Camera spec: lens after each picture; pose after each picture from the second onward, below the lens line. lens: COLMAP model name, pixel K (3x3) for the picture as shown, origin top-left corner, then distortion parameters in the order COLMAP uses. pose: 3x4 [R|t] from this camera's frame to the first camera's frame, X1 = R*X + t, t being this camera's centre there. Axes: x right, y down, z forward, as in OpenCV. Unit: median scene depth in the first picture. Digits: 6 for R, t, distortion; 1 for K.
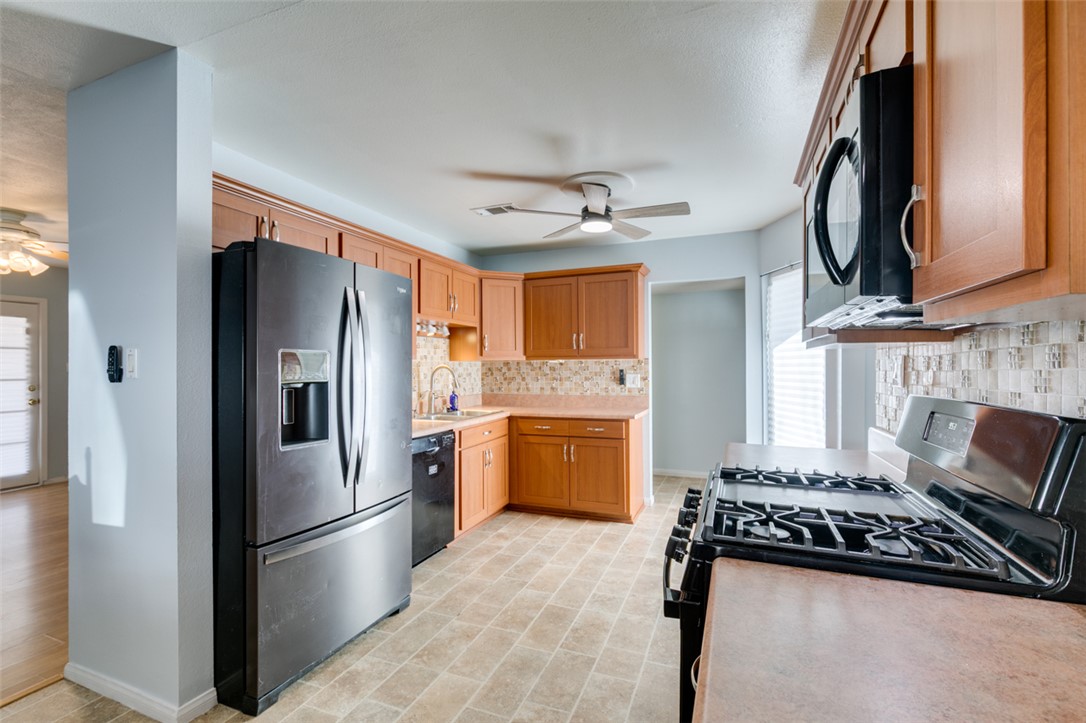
lens RADIAL K [[486.0, 0, 541.0], [0, 486.0, 364.3], [0, 0, 1]] dist [0.002482, -0.000576]
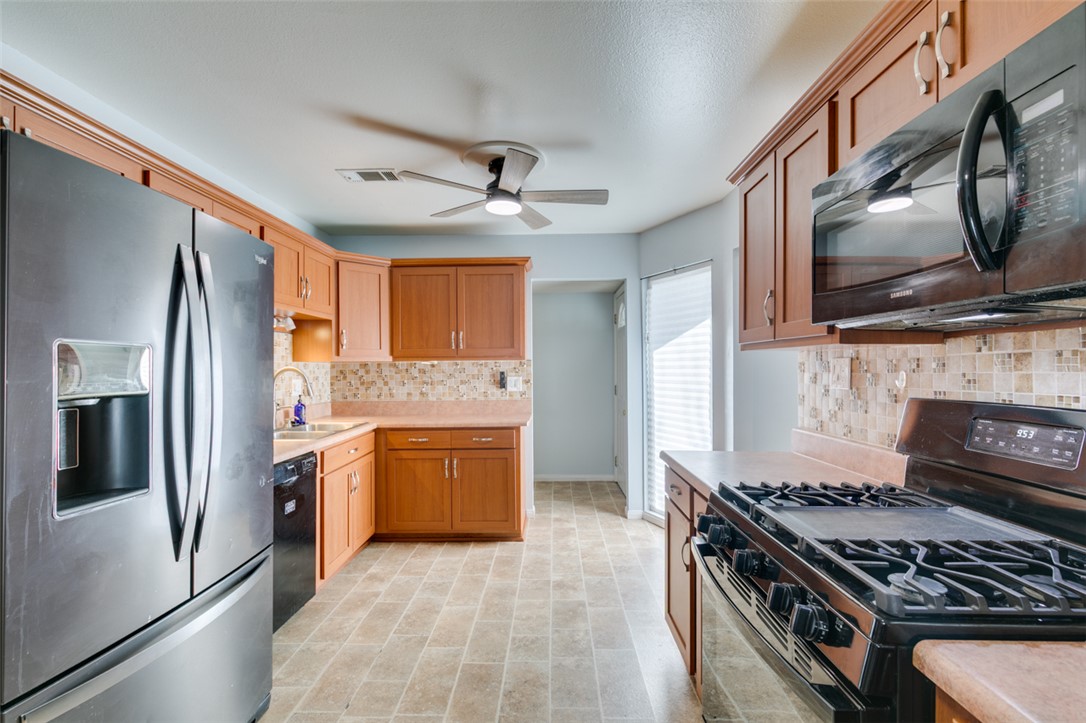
lens RADIAL K [[486.0, 0, 541.0], [0, 486.0, 364.3], [0, 0, 1]] dist [0.002482, -0.000576]
pose [[0.936792, 0.002111, 0.349879, -0.103987], [-0.000867, 0.999993, -0.003713, -0.000097], [-0.349884, 0.003175, 0.936788, 0.138900]]
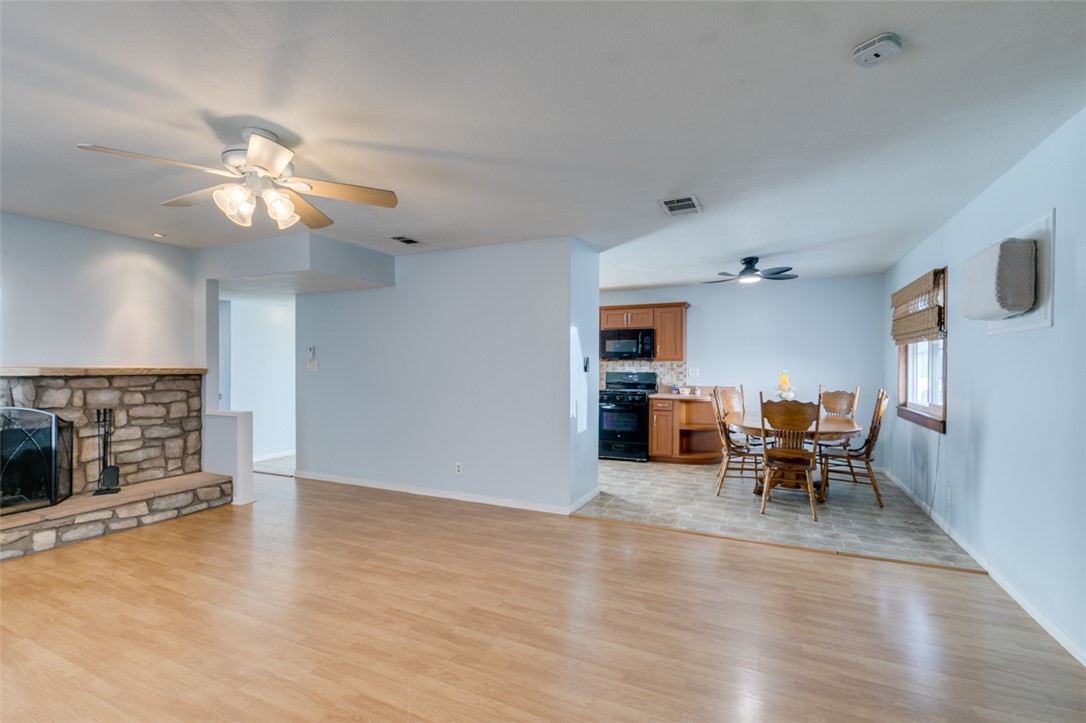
lens RADIAL K [[491.3, 0, 543.9], [0, 491.3, 366.6], [0, 0, 1]] dist [0.001187, -0.000149]
pose [[0.060157, 0.002819, 0.998185, -1.699678], [-0.004137, 0.999988, -0.002574, 0.007446], [-0.998180, -0.003975, 0.060168, 0.531390]]
